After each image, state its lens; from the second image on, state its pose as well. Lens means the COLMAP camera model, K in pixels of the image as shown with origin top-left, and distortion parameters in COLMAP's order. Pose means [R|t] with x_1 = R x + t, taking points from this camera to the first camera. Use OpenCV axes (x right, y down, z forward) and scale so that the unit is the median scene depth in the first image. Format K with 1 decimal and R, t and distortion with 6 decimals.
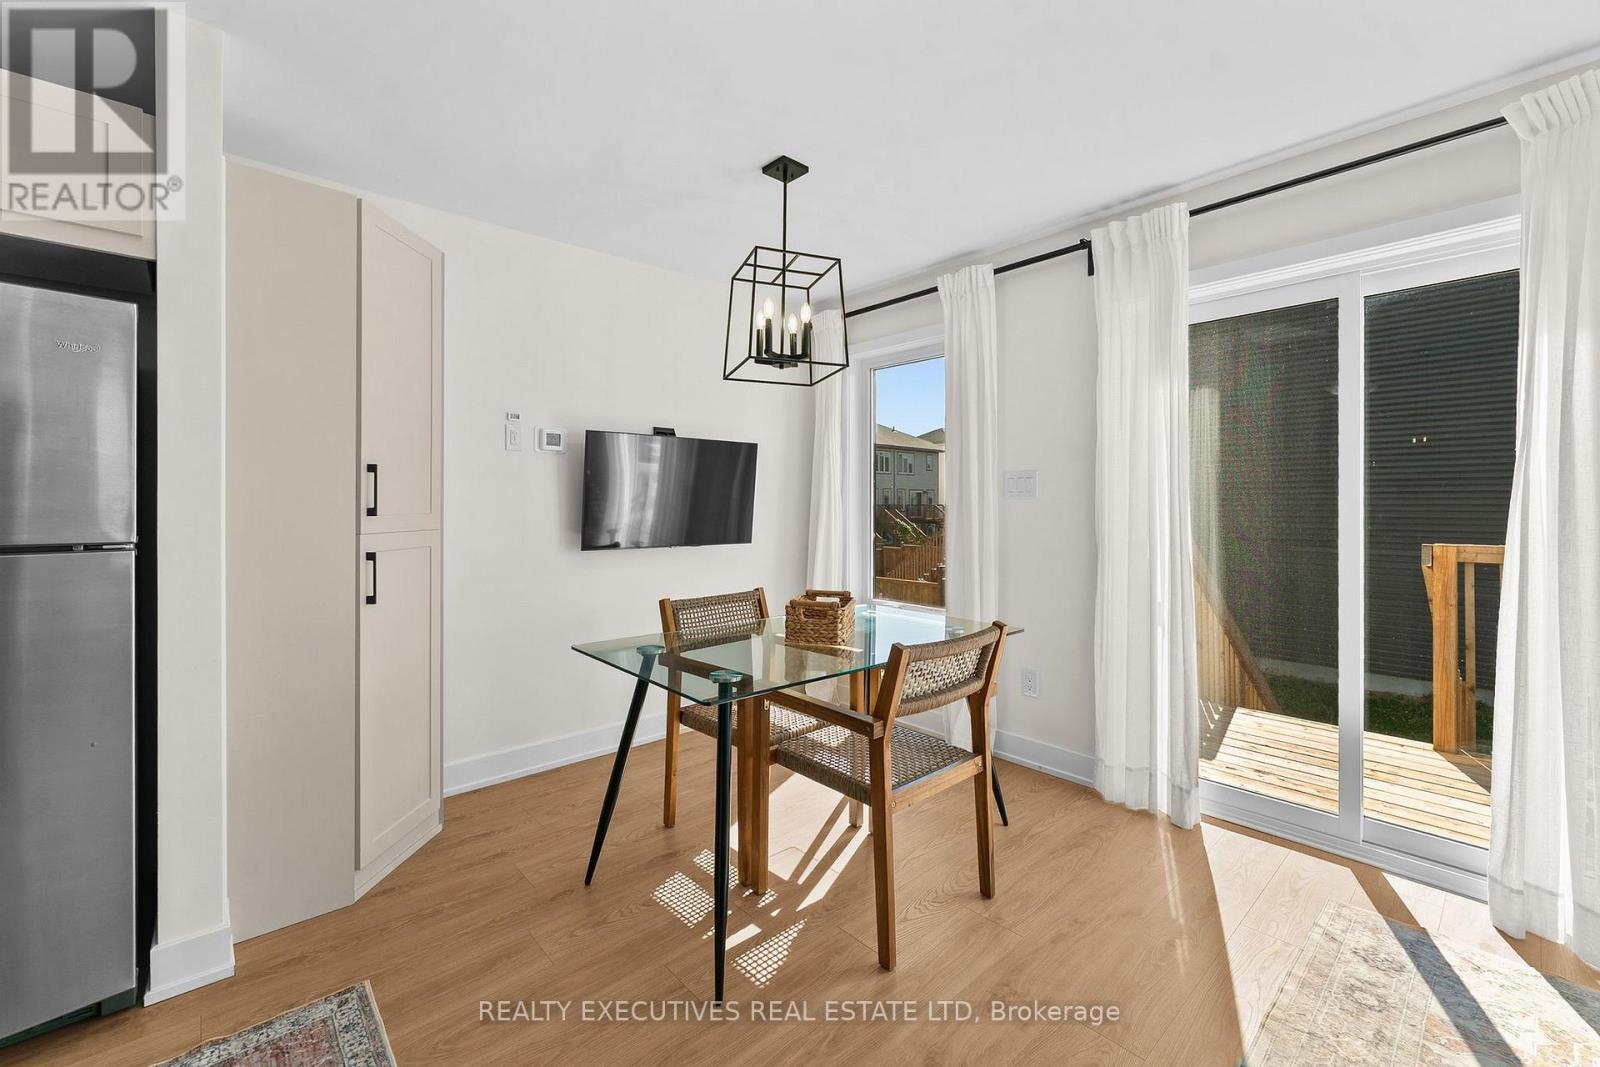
lens RADIAL K [[660.9, 0, 798.1], [0, 660.9, 504.5], [0, 0, 1]] dist [-0.001155, -0.000149]
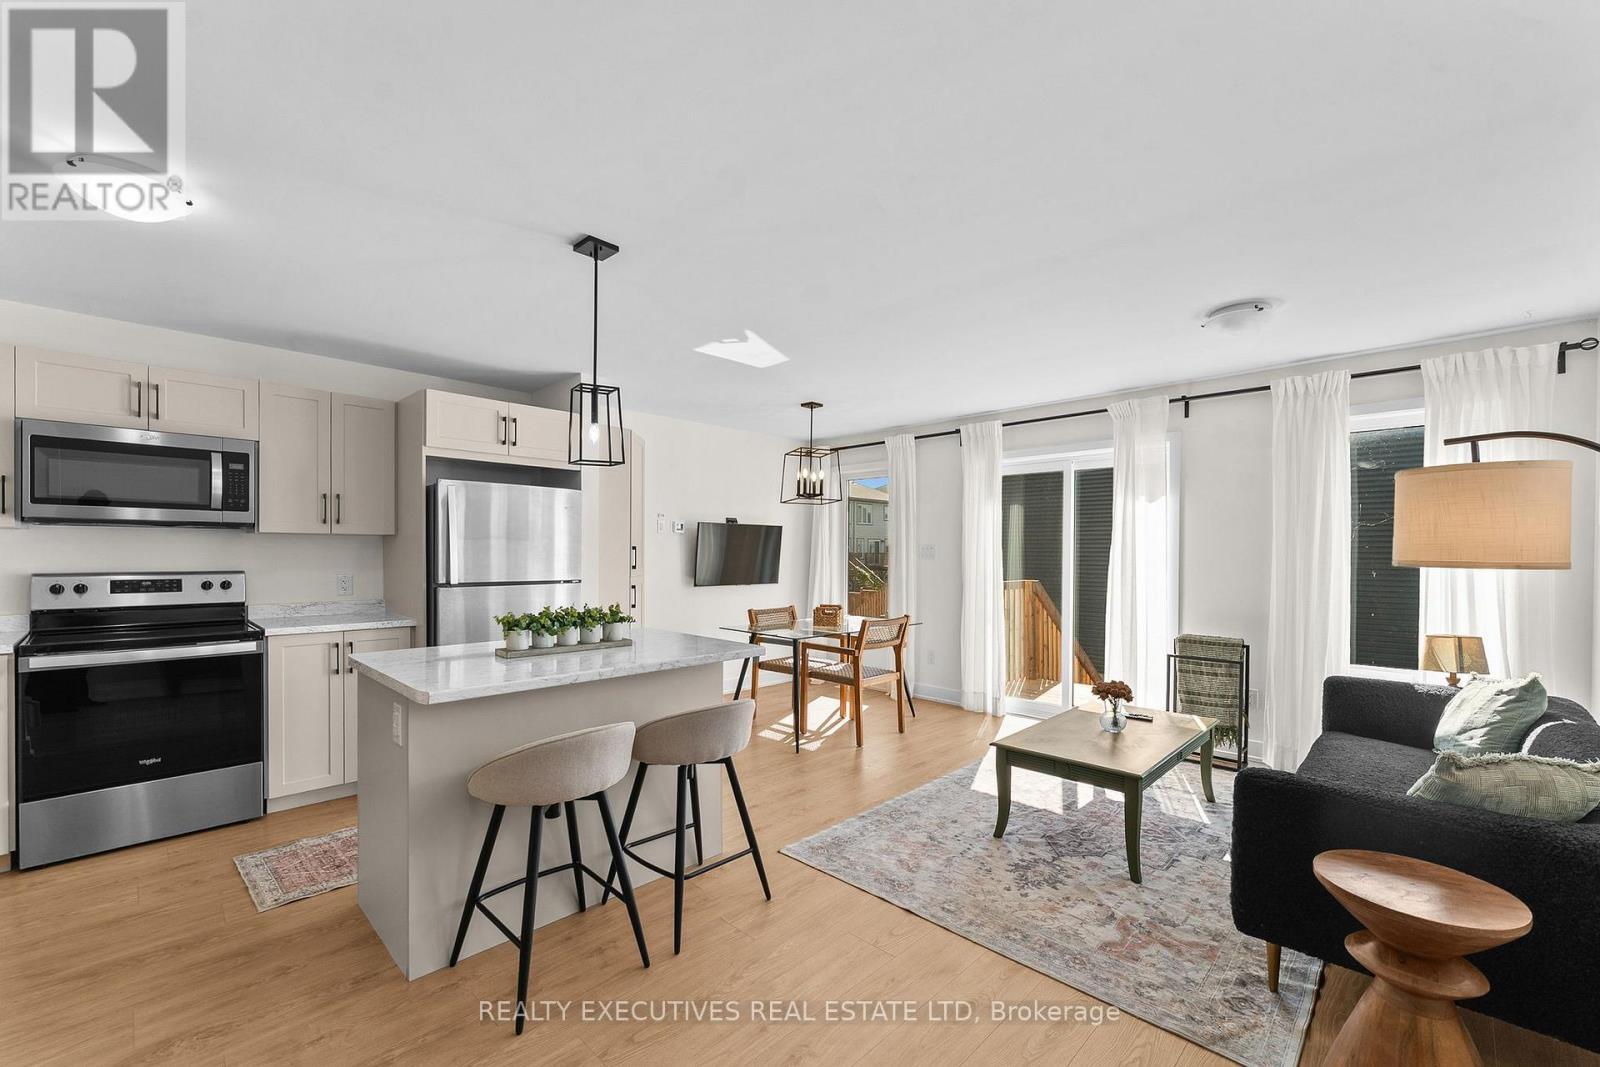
lens RADIAL K [[653.3, 0, 794.1], [0, 653.3, 557.8], [0, 0, 1]] dist [-0.002781, -0.000400]
pose [[0.998510, 0.002832, 0.054494, -0.192964], [-0.003363, 0.999948, 0.009659, -0.039609], [-0.054464, -0.009828, 0.998467, -1.116831]]
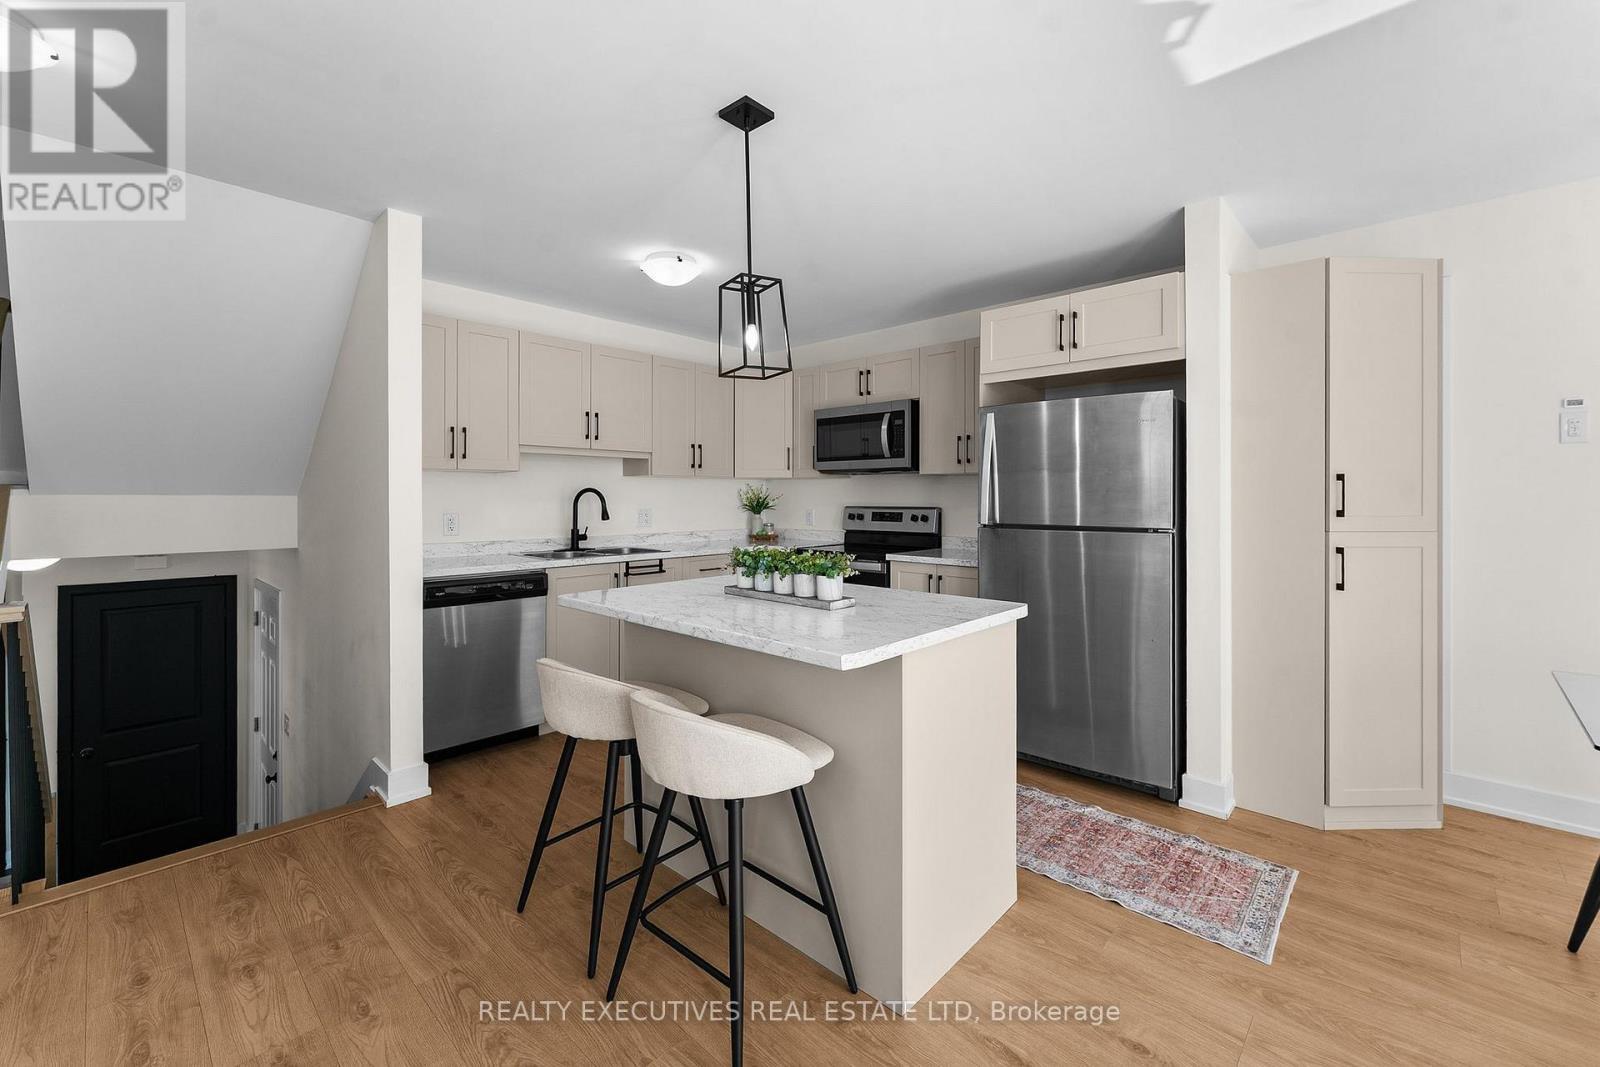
lens RADIAL K [[660.9, 0, 798.1], [0, 660.9, 504.5], [0, 0, 1]] dist [-0.001155, -0.000149]
pose [[0.082285, 0.009287, -0.996566, 0.411906], [0.001566, 0.999954, 0.009448, -0.015934], [0.996608, -0.002338, 0.082267, -0.070081]]
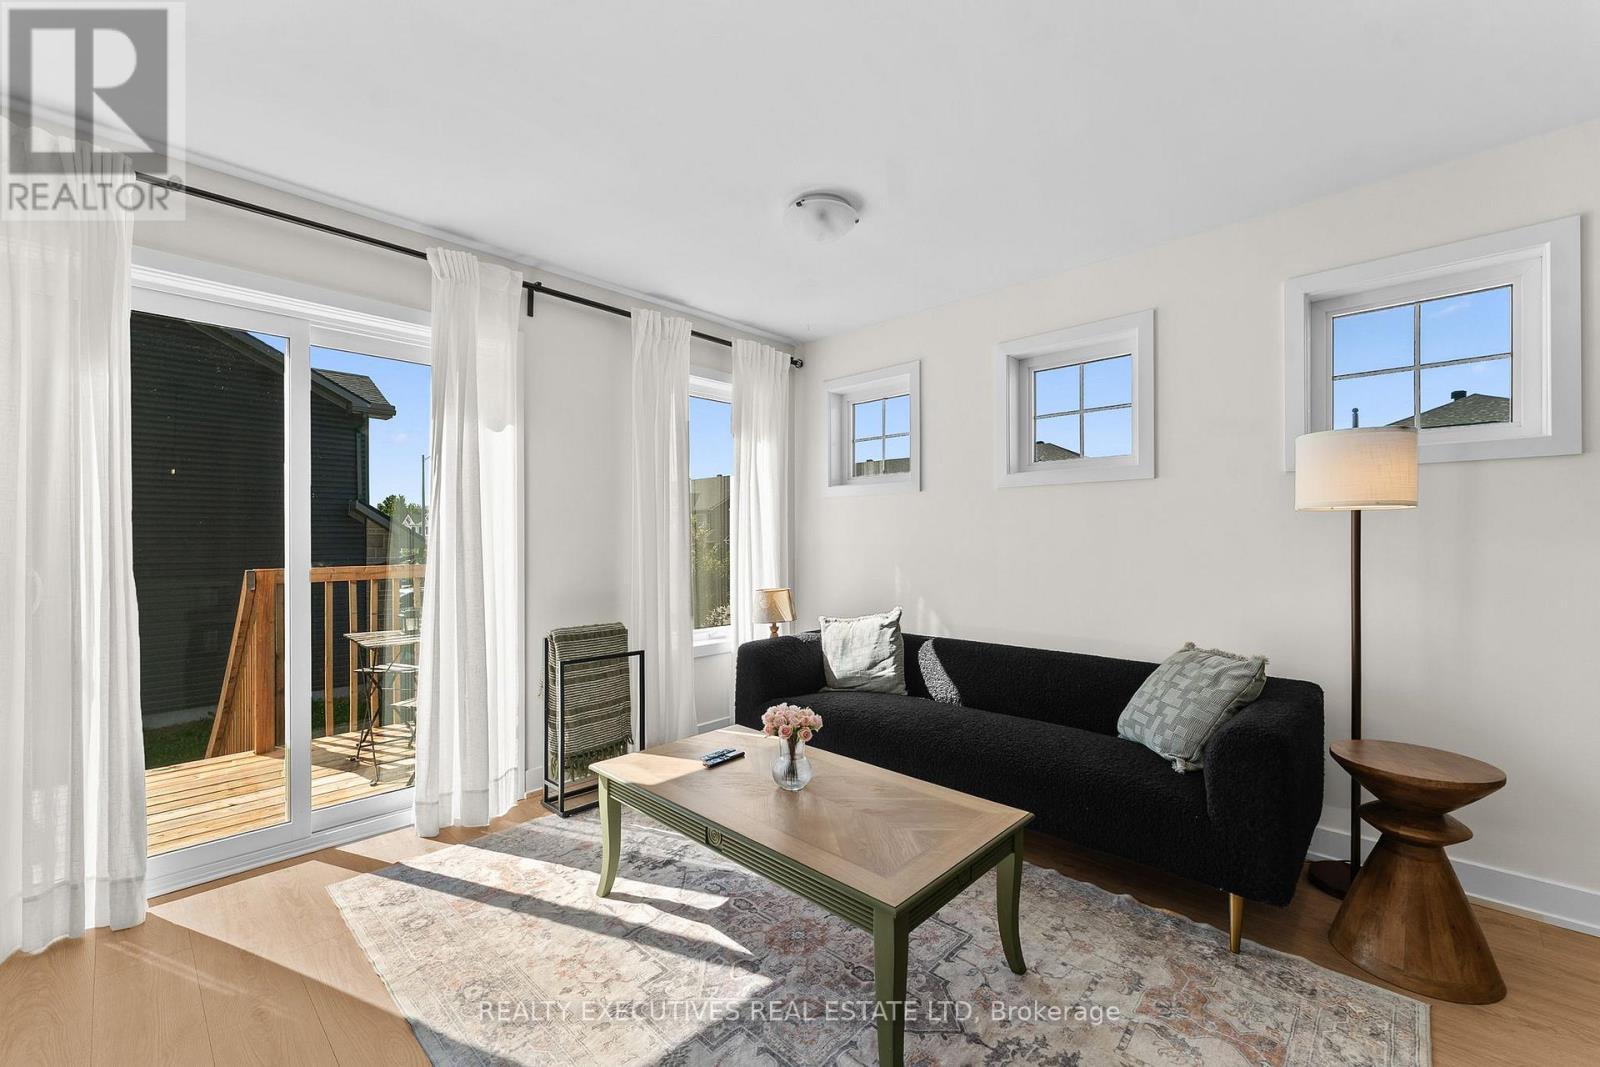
lens RADIAL K [[651.6, 0, 791.2], [0, 651.6, 539.9], [0, 0, 1]] dist [-0.001123, -0.000224]
pose [[-0.069087, -0.001189, 0.997610, -0.288871], [0.001391, 0.999998, 0.001288, 0.013916], [-0.997610, 0.001476, -0.069085, 0.259966]]
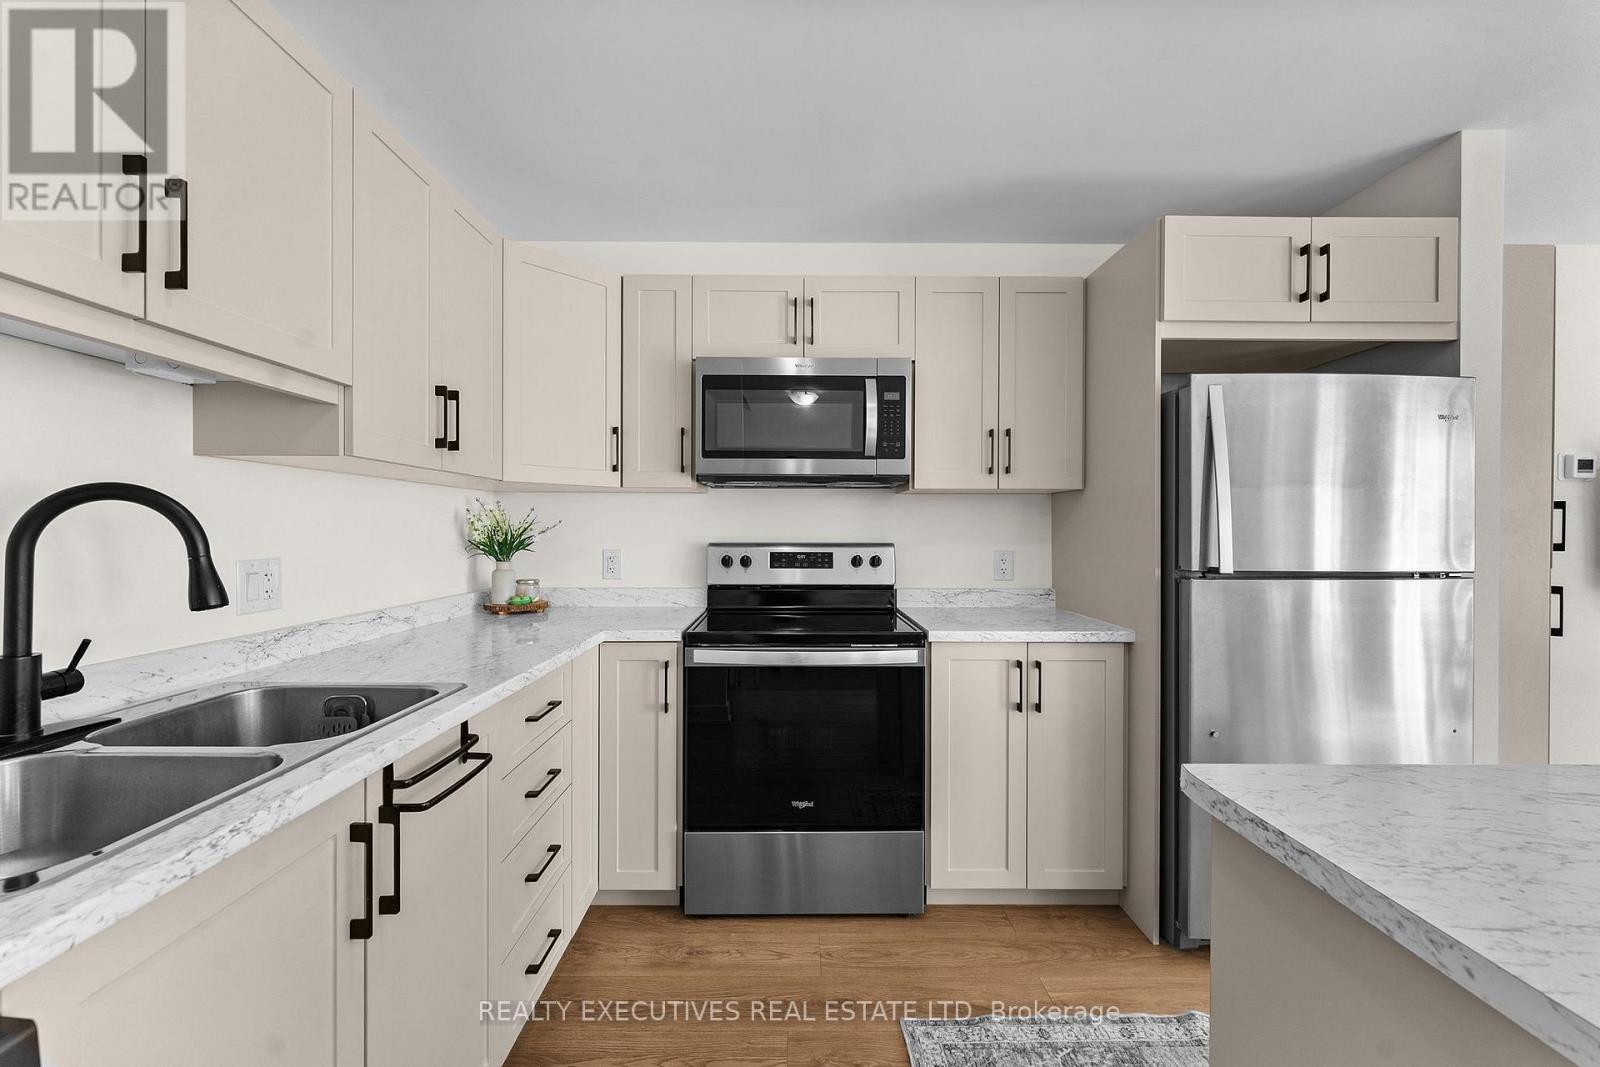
lens RADIAL K [[647.6, 0, 800.0], [0, 647.6, 533.5], [0, 0, 1]] dist [0.000803, -0.000037]
pose [[0.744105, 0.003590, -0.668053, -0.751027], [-0.000599, 0.999989, 0.004706, -0.012798], [0.668062, -0.003102, 0.744099, -0.488207]]
